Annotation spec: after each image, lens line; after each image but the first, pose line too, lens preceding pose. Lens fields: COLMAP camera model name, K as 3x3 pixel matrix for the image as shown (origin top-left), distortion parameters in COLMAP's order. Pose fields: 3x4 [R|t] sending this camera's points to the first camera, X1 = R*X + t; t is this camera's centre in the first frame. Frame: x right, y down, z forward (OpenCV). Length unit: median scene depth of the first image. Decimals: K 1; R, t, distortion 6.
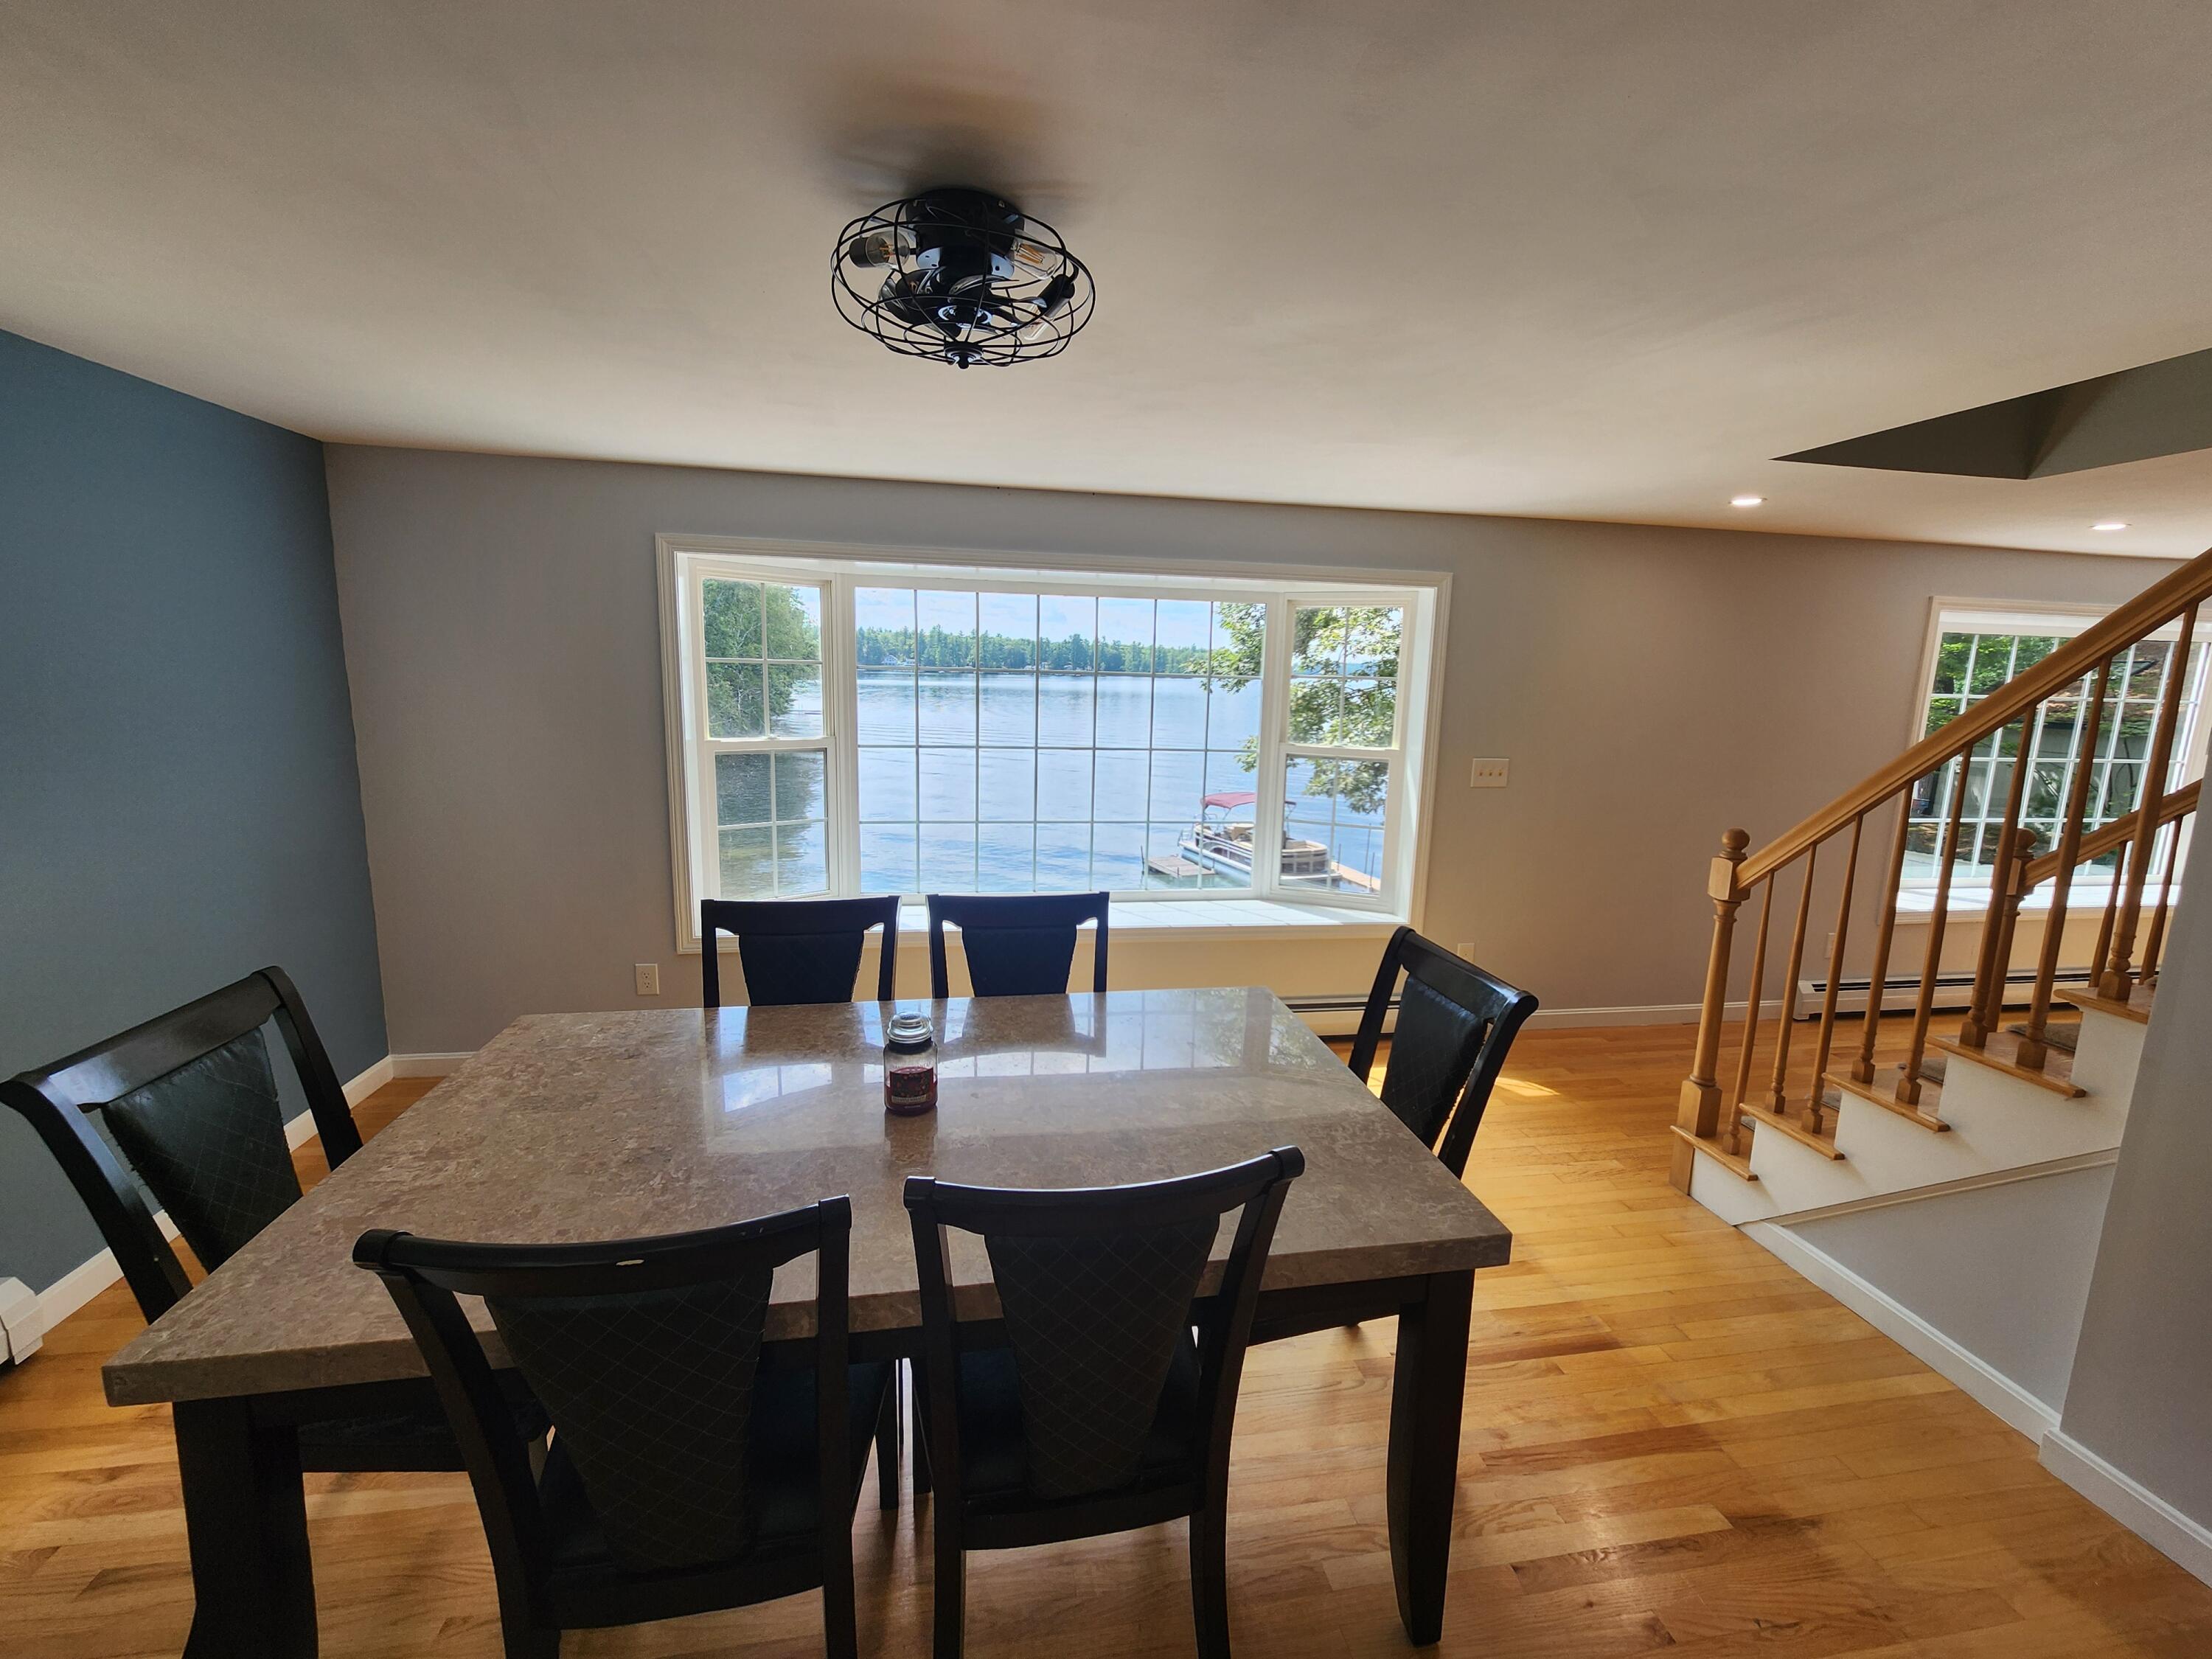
lens RADIAL K [[908.8, 0, 1109.3], [0, 908.8, 810.4], [0, 0, 1]] dist [0.000382, 0.000059]
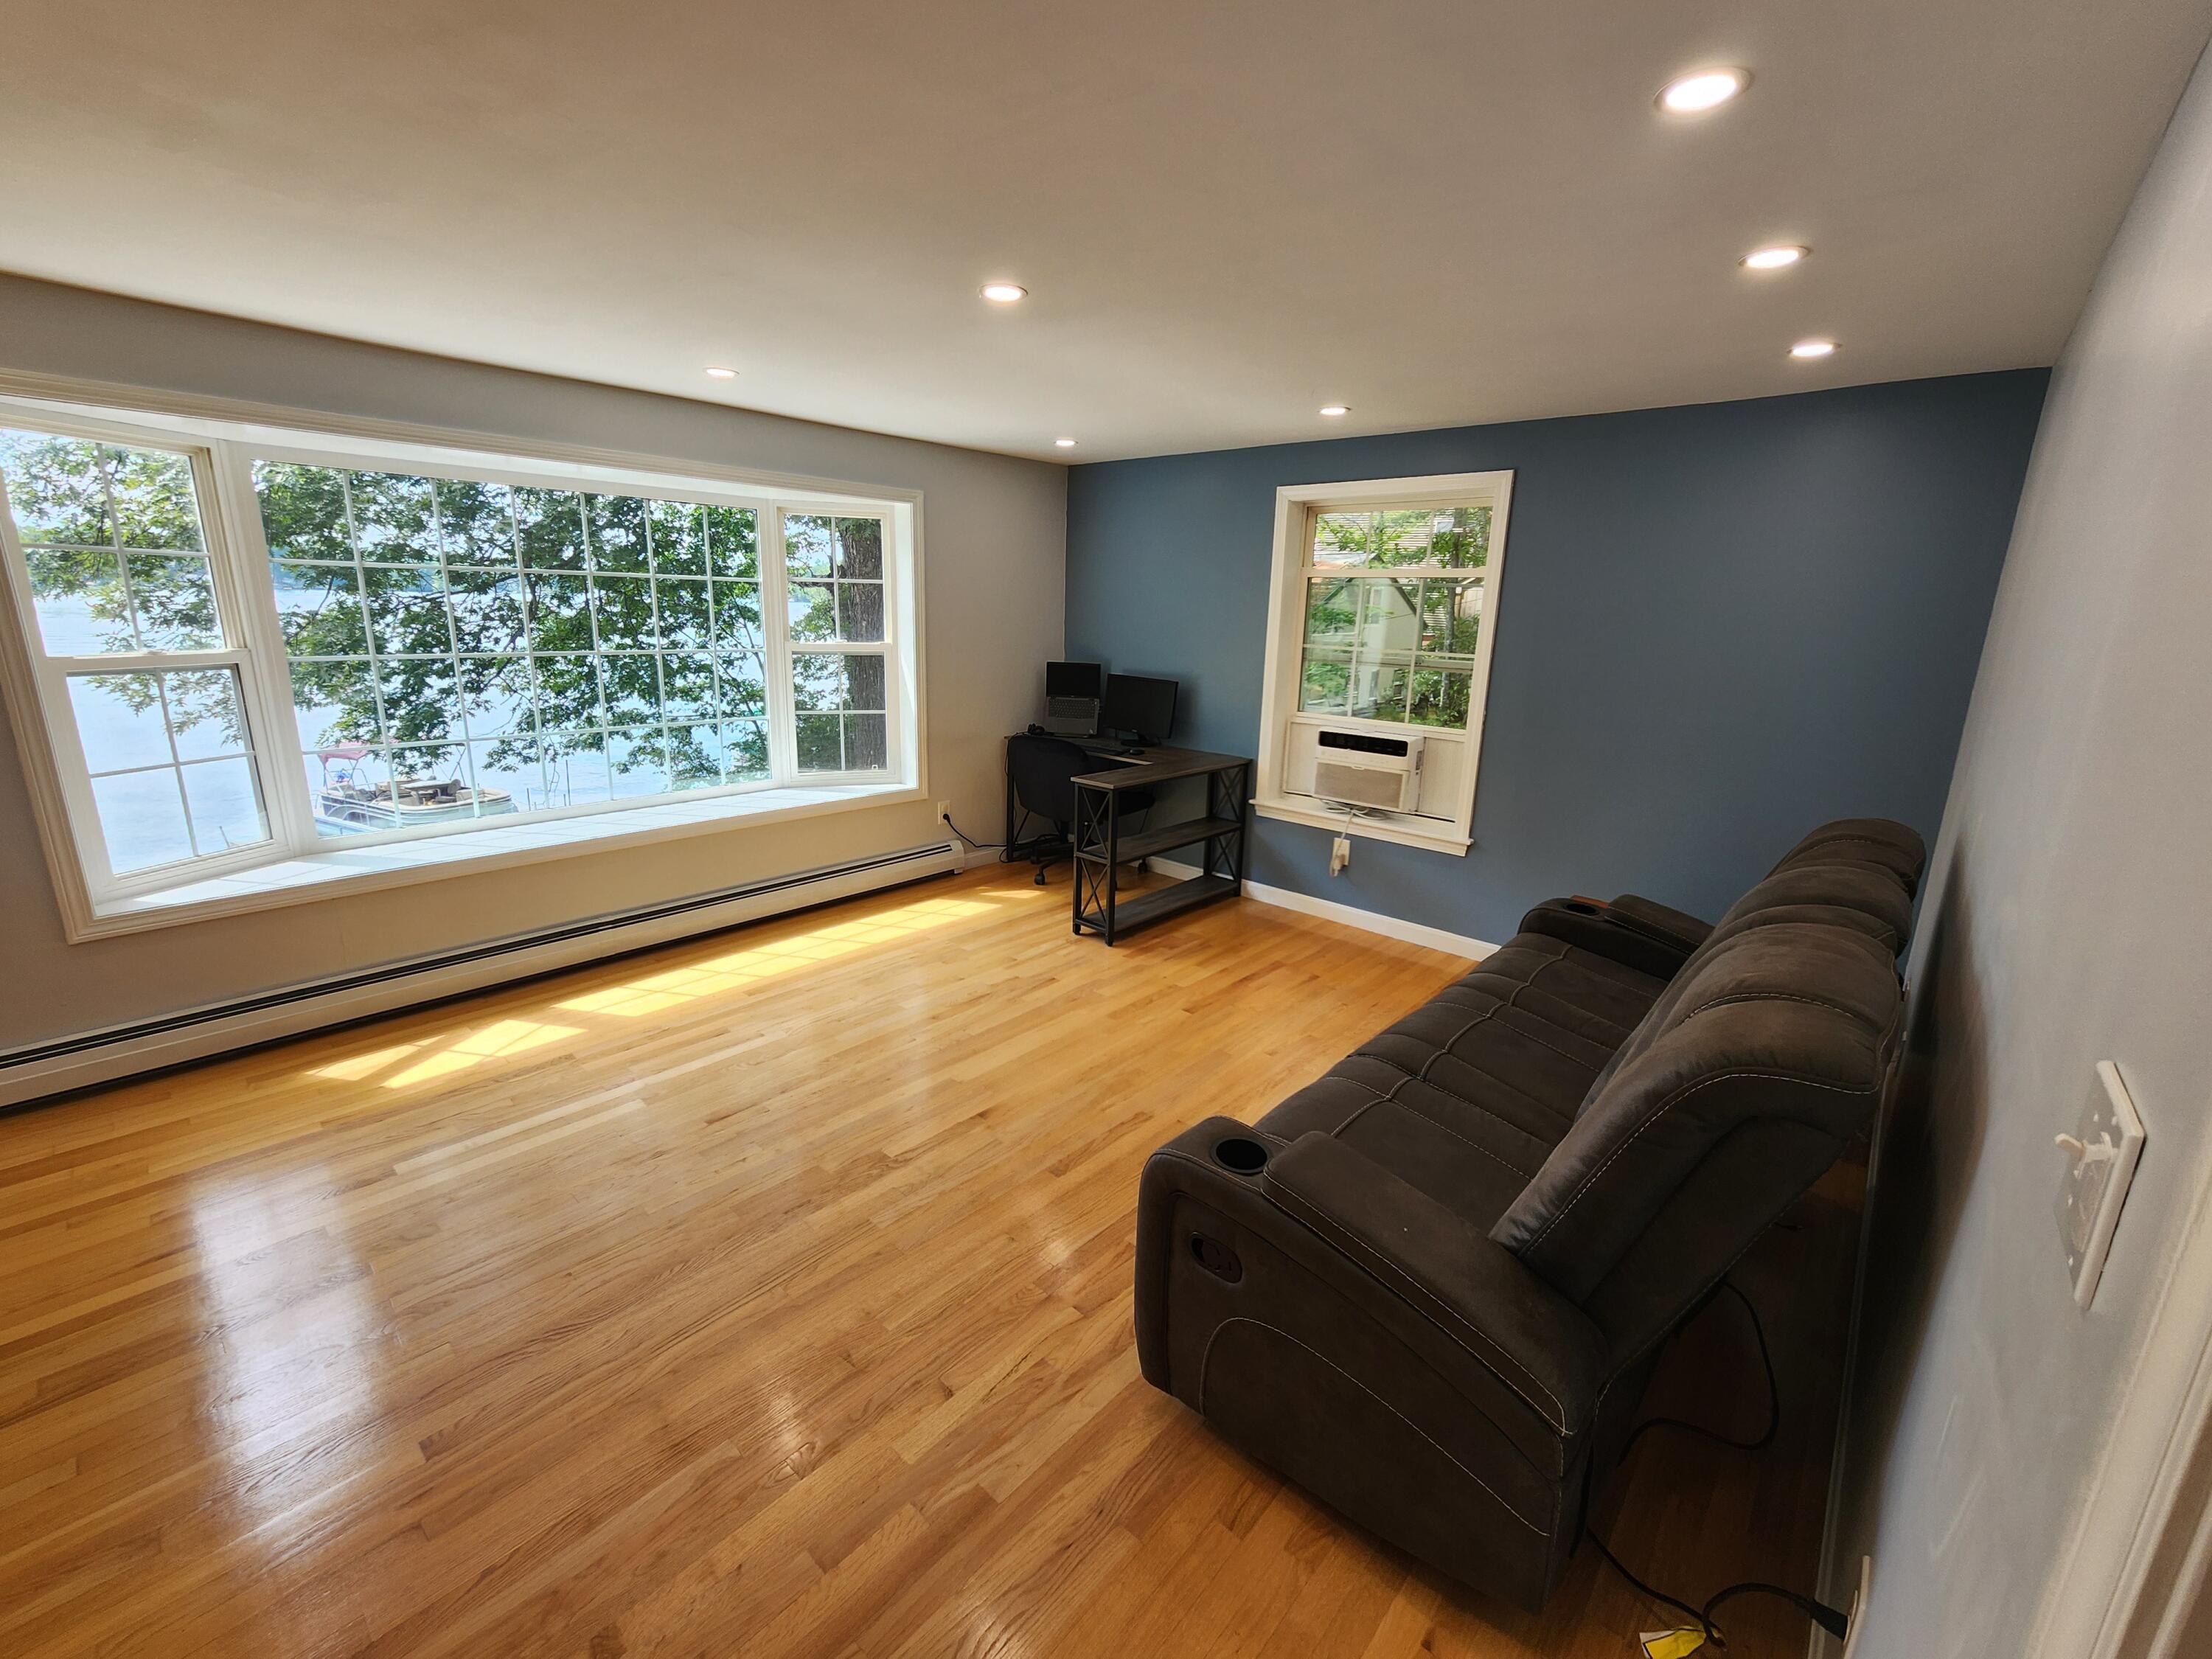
lens RADIAL K [[908.8, 0, 1109.3], [0, 908.8, 810.4], [0, 0, 1]] dist [0.000382, 0.000059]
pose [[0.777227, -0.146749, 0.611869, -0.260781], [0.089479, 0.988318, 0.123374, 0.034129], [-0.622826, -0.041140, 0.781278, -0.128634]]
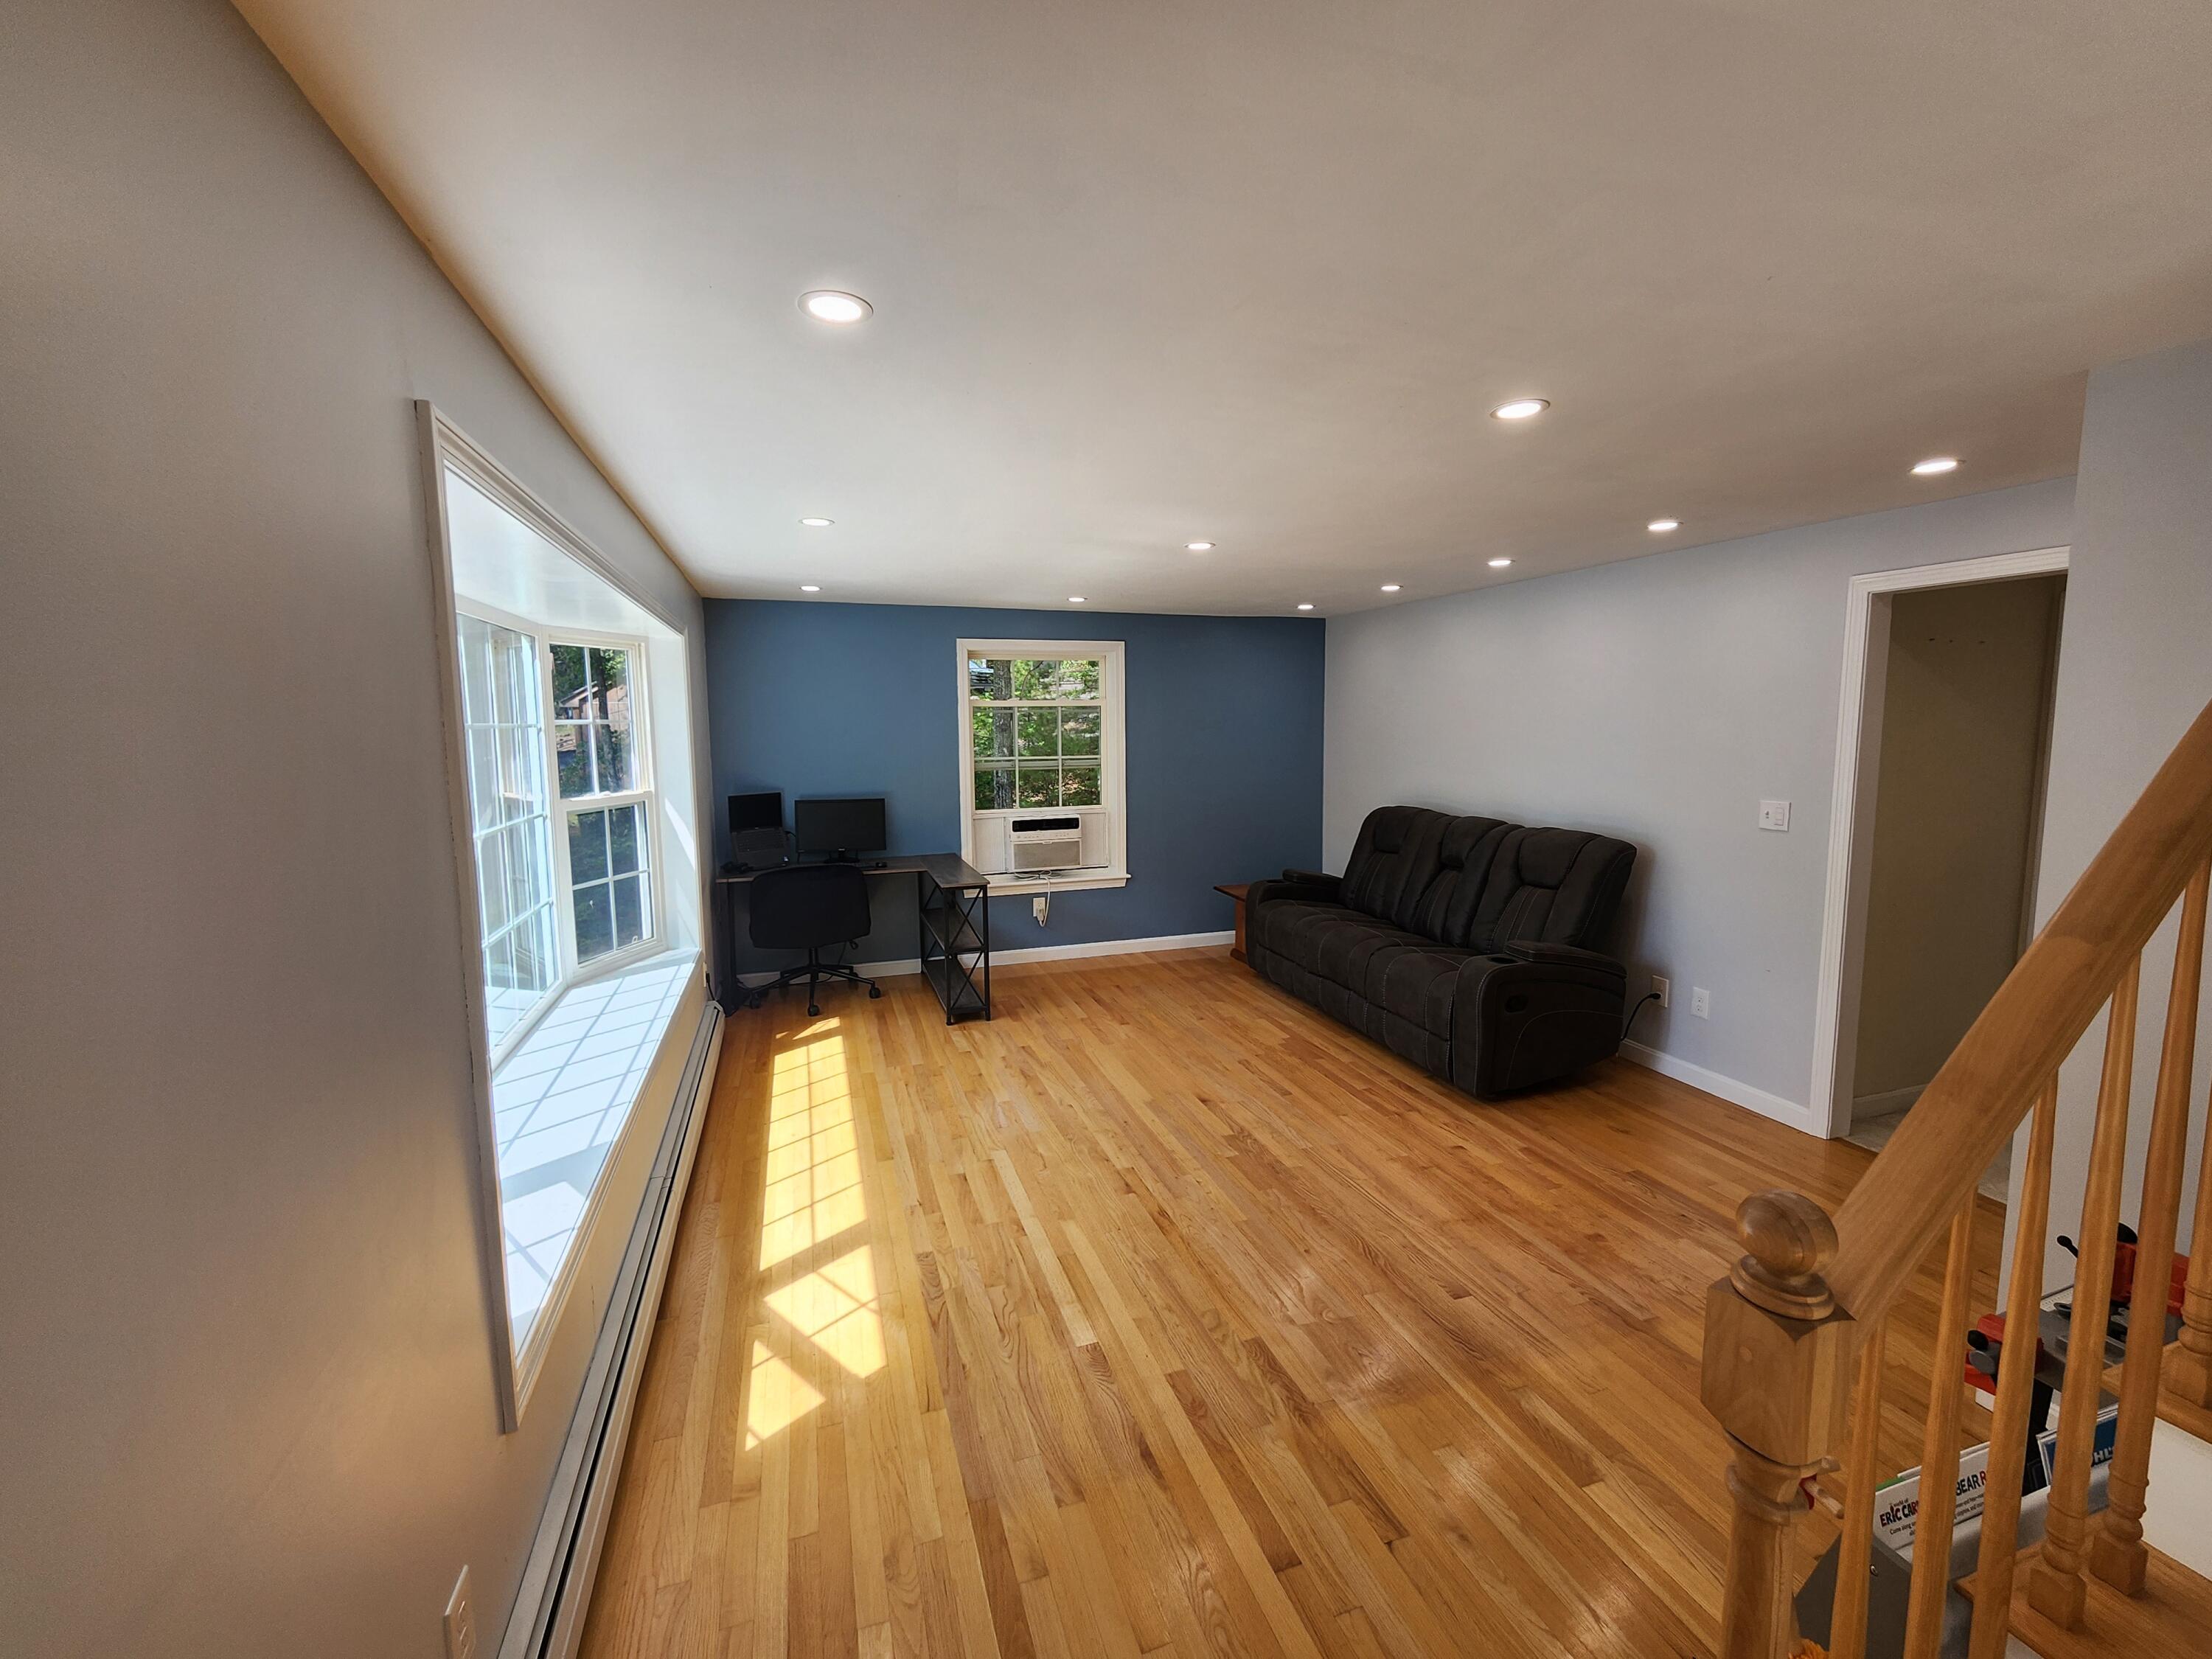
lens RADIAL K [[908.8, 0, 1109.3], [0, 908.8, 810.4], [0, 0, 1]] dist [0.000382, 0.000059]
pose [[-0.160455, -0.122400, 0.979424, -0.929523], [0.158279, 0.976250, 0.147934, -0.138615], [-0.974270, 0.178759, -0.137271, 0.785041]]
